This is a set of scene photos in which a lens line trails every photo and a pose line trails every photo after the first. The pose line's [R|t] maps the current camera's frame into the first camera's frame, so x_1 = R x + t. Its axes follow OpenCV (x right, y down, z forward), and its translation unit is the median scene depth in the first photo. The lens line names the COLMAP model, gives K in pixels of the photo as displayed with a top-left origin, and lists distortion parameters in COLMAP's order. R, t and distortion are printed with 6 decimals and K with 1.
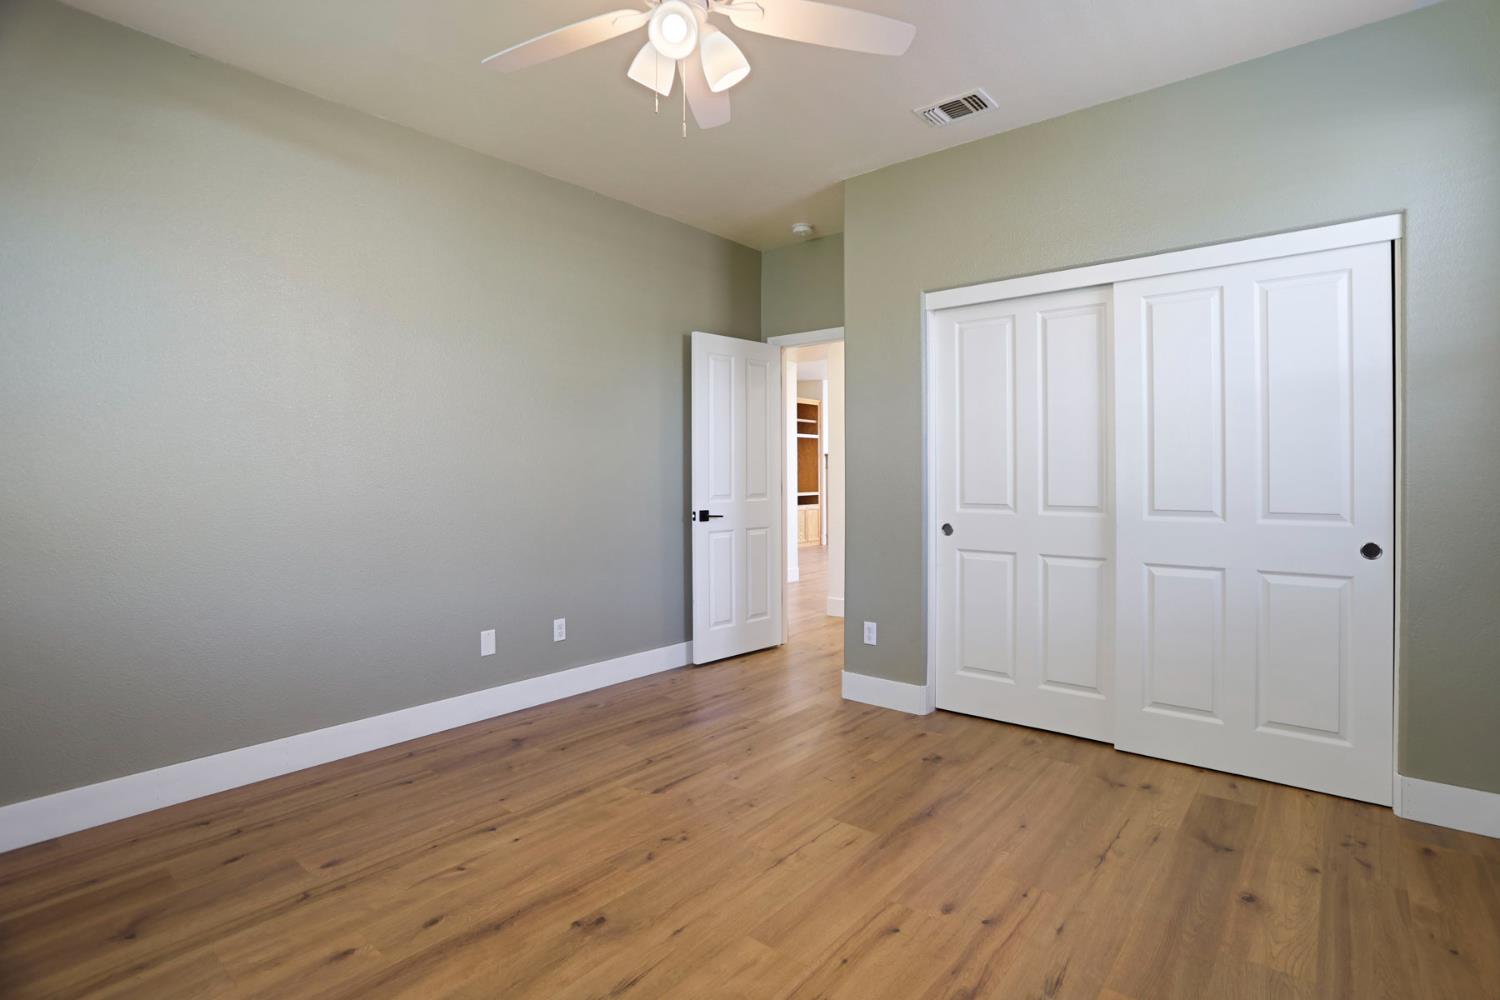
lens RADIAL K [[731.3, 0, 756.1], [0, 731.3, 500.8], [0, 0, 1]] dist [-0.066955, 0.028593]
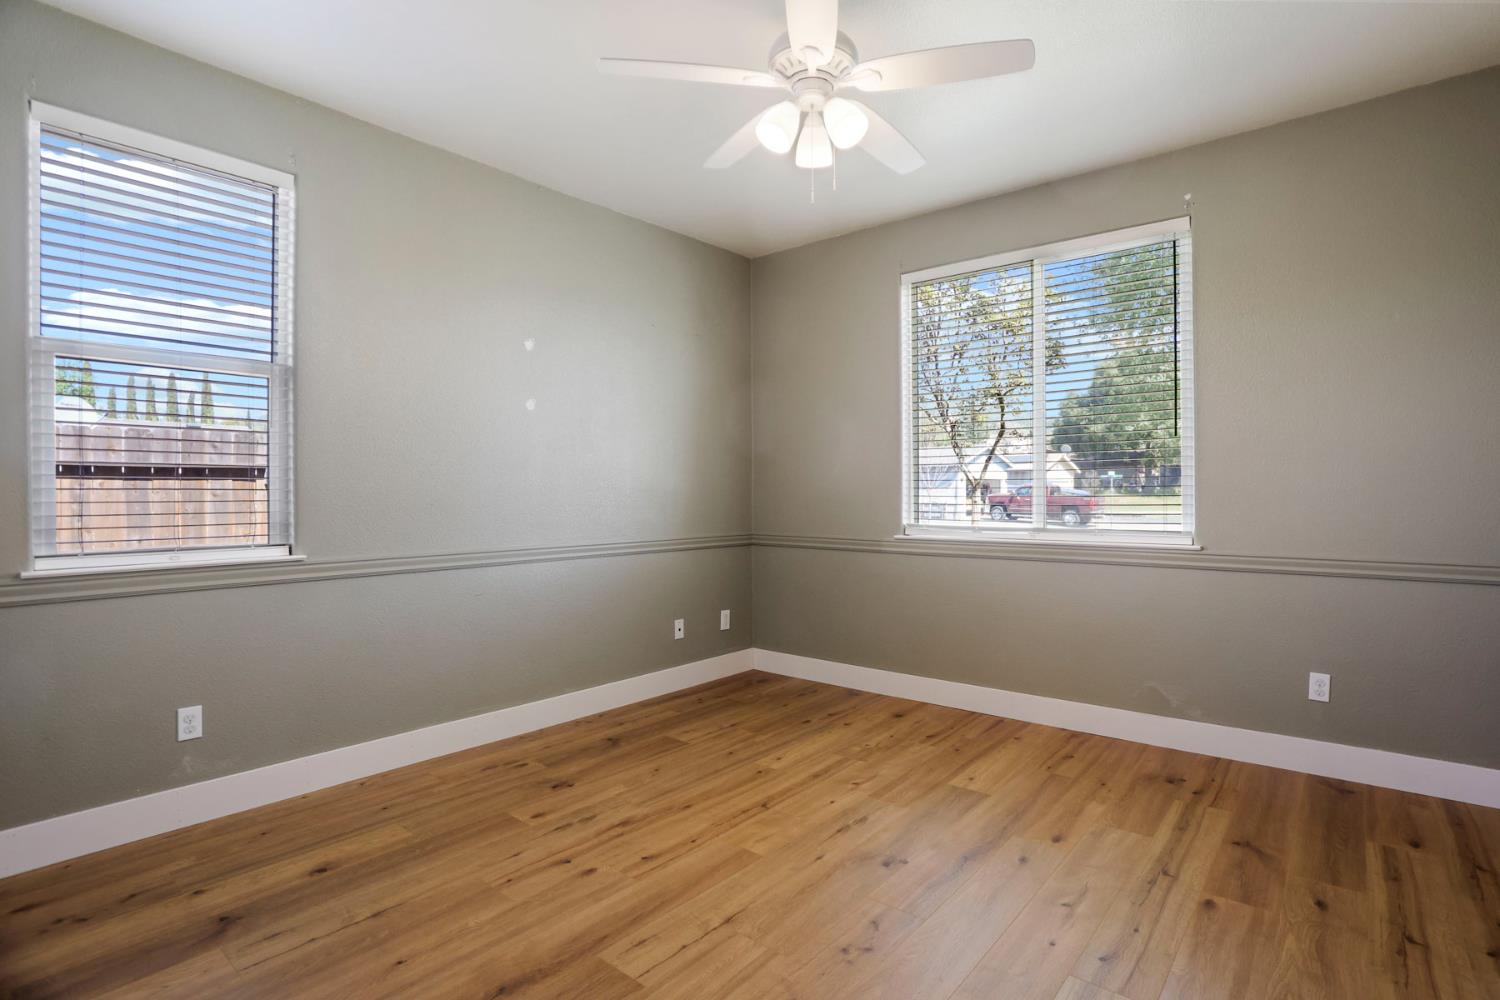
lens RADIAL K [[731.3, 0, 756.1], [0, 731.3, 500.8], [0, 0, 1]] dist [-0.066955, 0.028593]
pose [[-0.999918, 0.008136, 0.009867, -0.015083], [0.008572, 0.998950, 0.044994, -0.069507], [-0.009491, 0.045075, -0.998939, 1.972617]]
